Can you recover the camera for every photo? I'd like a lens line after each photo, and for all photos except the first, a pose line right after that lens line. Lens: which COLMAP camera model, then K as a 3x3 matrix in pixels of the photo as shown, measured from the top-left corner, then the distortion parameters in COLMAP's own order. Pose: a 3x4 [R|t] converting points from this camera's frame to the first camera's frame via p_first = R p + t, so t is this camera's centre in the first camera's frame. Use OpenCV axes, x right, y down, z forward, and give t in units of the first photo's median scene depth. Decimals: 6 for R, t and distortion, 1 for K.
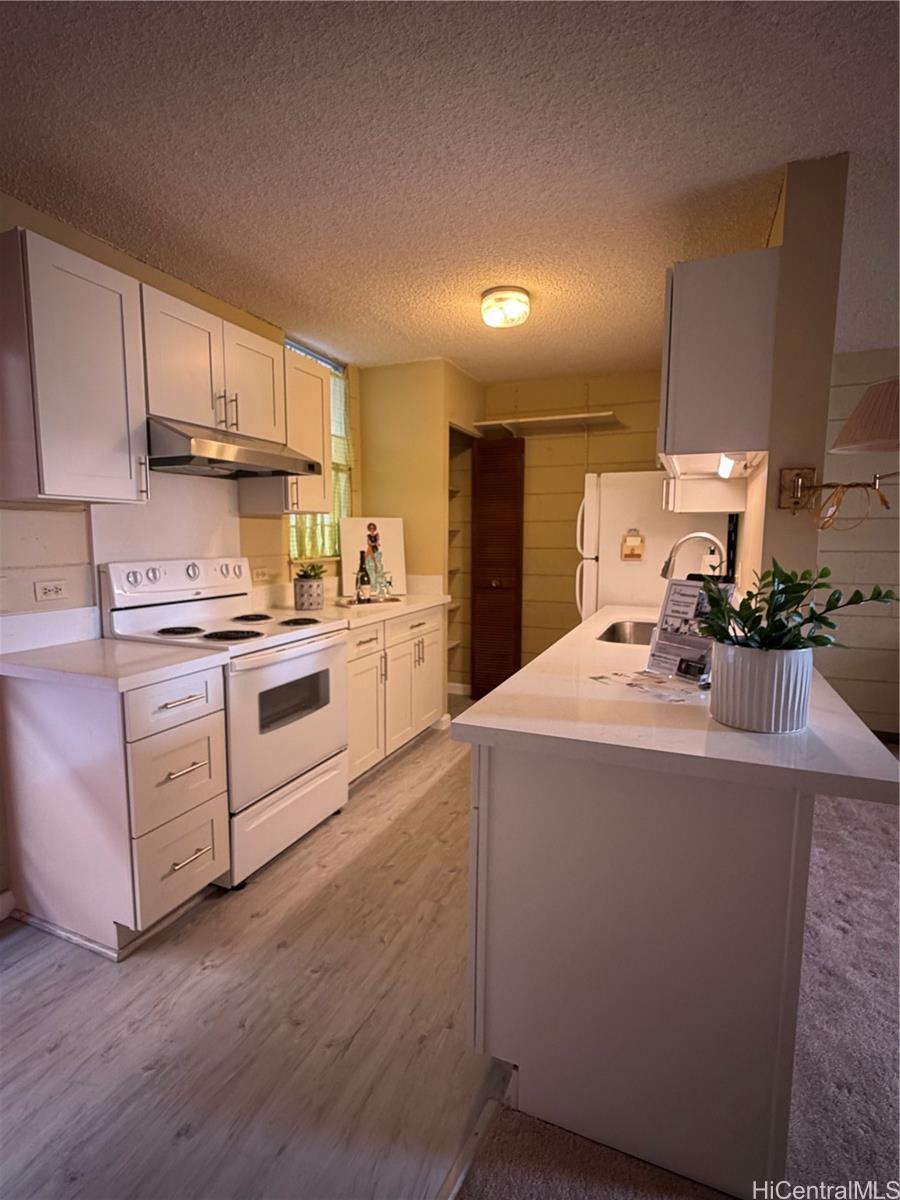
lens RADIAL K [[589.6, 0, 450.0], [0, 589.6, 600.0], [0, 0, 1]] dist [0.000684, -0.000014]
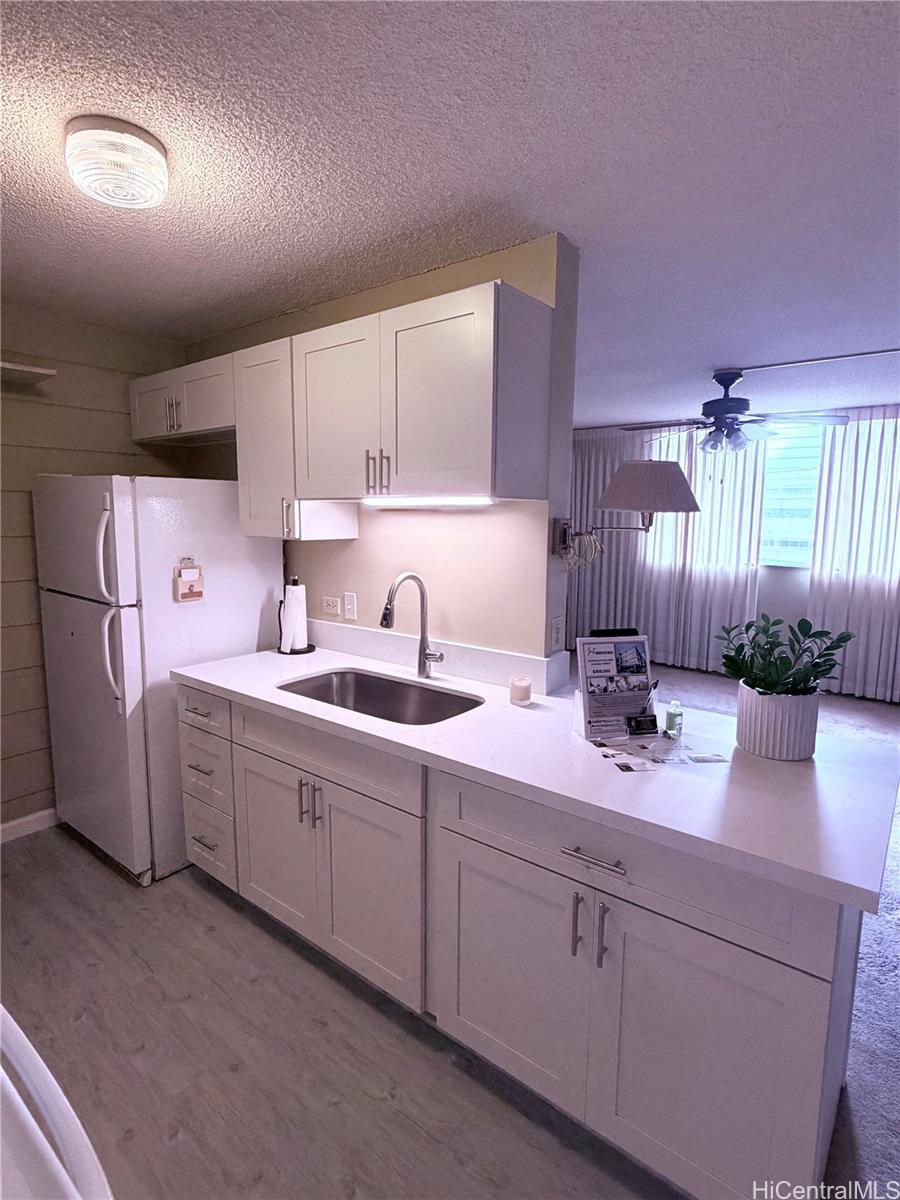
lens RADIAL K [[620.3, 0, 450.0], [0, 620.3, 600.0], [0, 0, 1]] dist [-0.000042, 0.000149]
pose [[0.273412, -0.132707, 0.952699, -0.436306], [0.101159, 0.988912, 0.108720, -0.158463], [-0.956563, 0.066649, 0.283805, 0.641144]]
